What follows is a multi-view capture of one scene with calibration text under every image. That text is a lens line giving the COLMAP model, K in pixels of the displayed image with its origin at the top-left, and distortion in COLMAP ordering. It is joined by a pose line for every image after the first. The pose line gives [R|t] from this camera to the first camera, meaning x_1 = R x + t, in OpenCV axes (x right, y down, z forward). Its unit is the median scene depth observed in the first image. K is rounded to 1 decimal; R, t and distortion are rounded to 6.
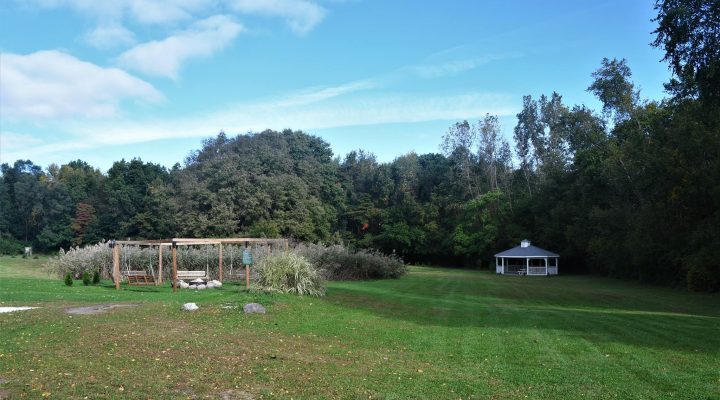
lens RADIAL K [[533.4, 0, 363.6], [0, 533.4, 204.0], [0, 0, 1]] dist [0.003422, 0.002840]
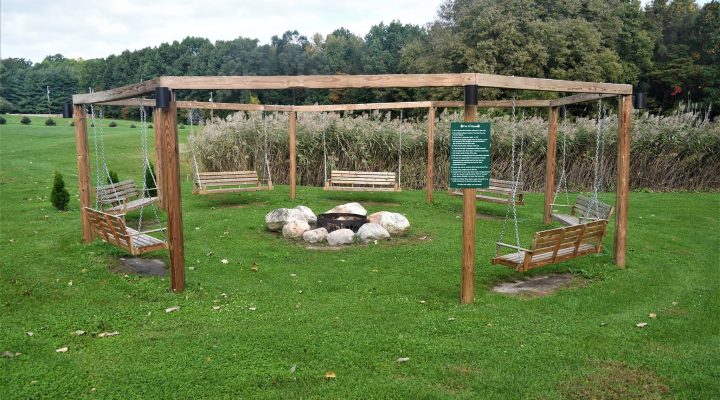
lens RADIAL K [[533.4, 0, 363.6], [0, 533.4, 204.0], [0, 0, 1]] dist [0.003422, 0.002840]
pose [[0.881493, 0.075262, -0.466160, -0.027929], [0.037290, 0.973038, 0.227612, 0.012086], [0.470722, -0.218021, 0.854920, 0.150060]]
